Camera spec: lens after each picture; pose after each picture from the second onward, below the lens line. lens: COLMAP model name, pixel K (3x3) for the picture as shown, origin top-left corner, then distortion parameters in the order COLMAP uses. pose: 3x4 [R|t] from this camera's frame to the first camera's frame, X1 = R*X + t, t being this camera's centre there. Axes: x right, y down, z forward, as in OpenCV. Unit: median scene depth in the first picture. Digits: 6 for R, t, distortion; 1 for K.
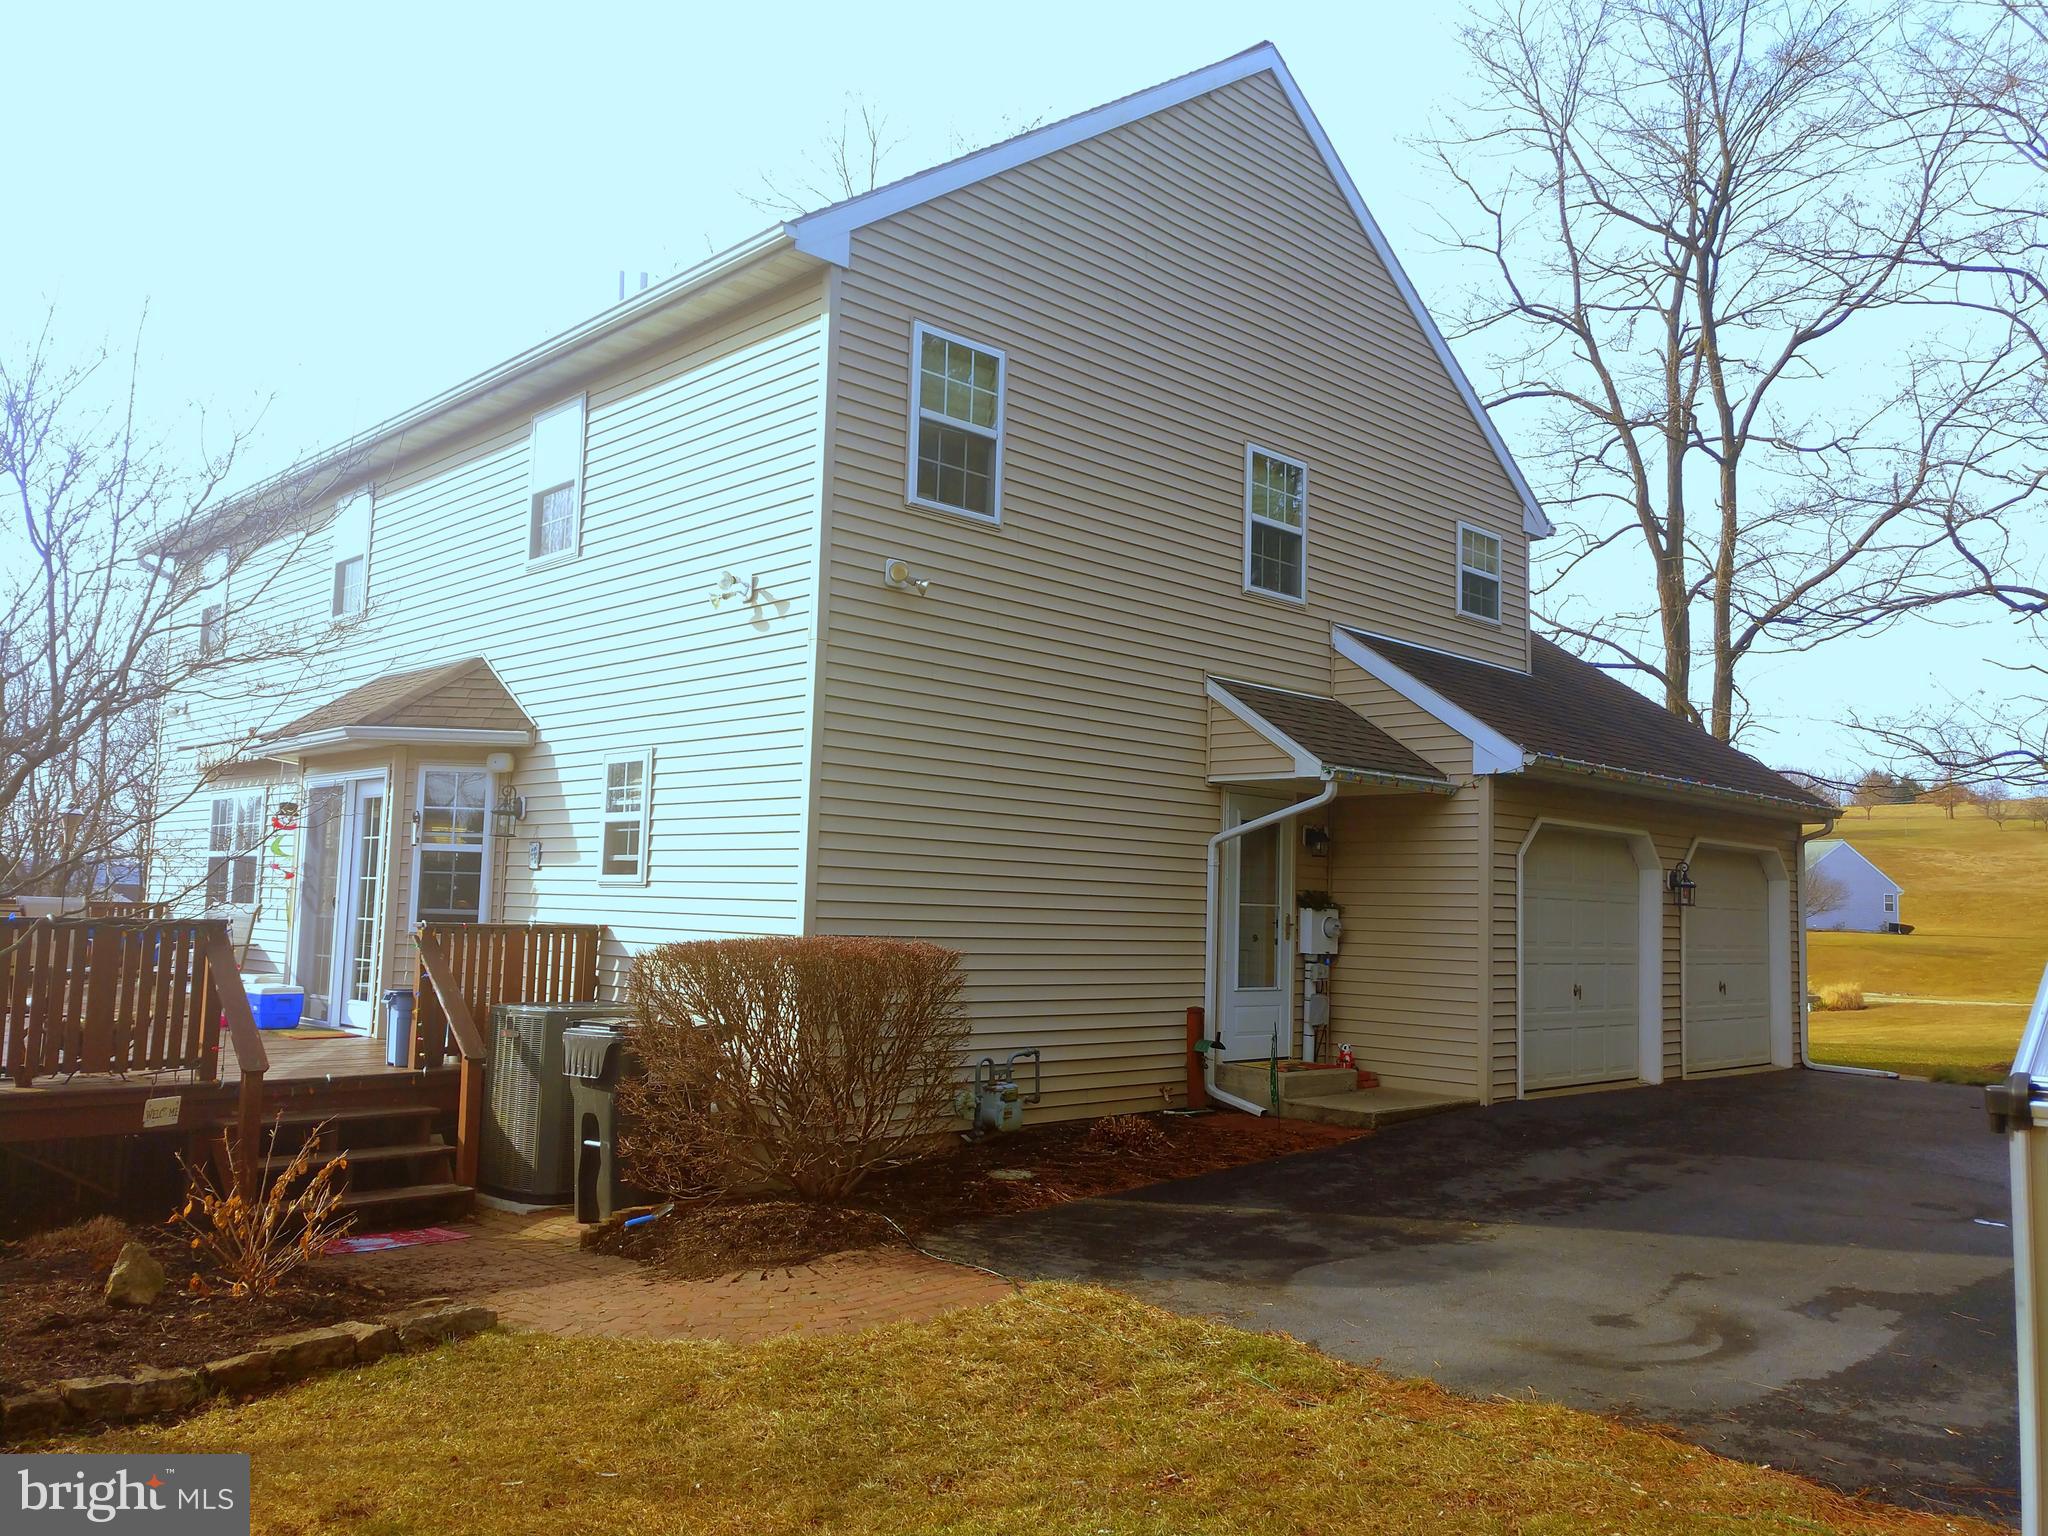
lens RADIAL K [[1577.7, 0, 1021.0], [0, 1577.7, 772.9], [0, 0, 1]] dist [-0.001422, 0.002853]
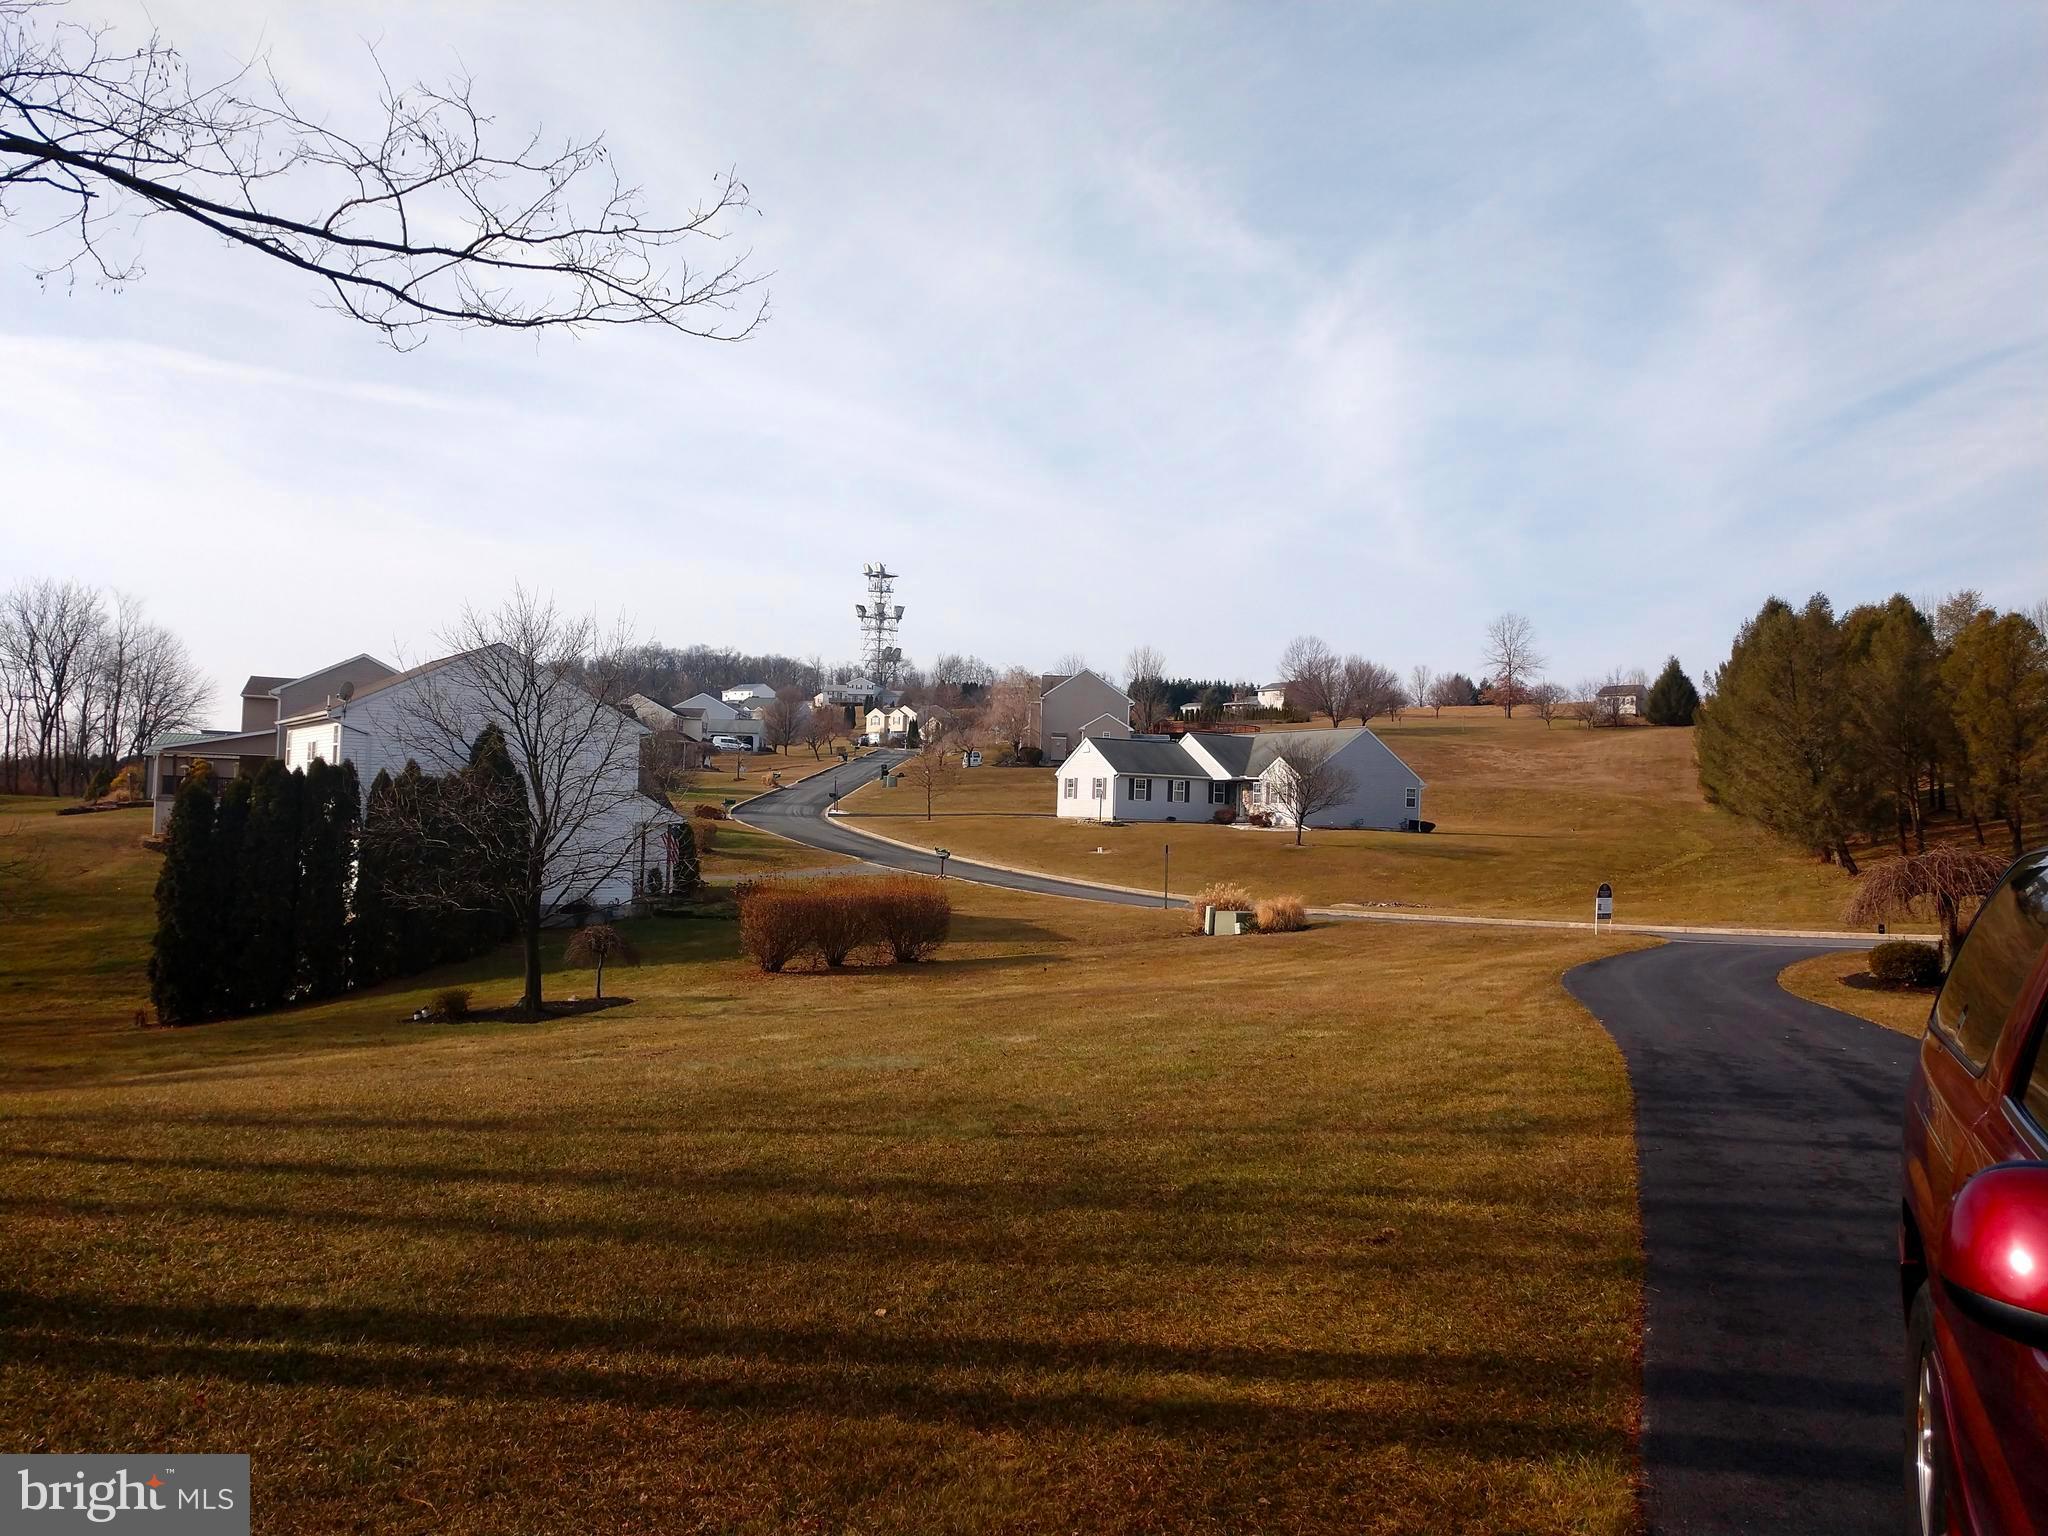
lens RADIAL K [[1577.7, 0, 1027.0], [0, 1577.7, 765.9], [0, 0, 1]] dist [-0.001422, 0.002853]
pose [[0.975330, 0.009708, 0.220539, 0.111501], [-0.022770, 0.998128, 0.056766, 0.014701], [-0.219575, -0.060387, 0.973725, 0.139842]]
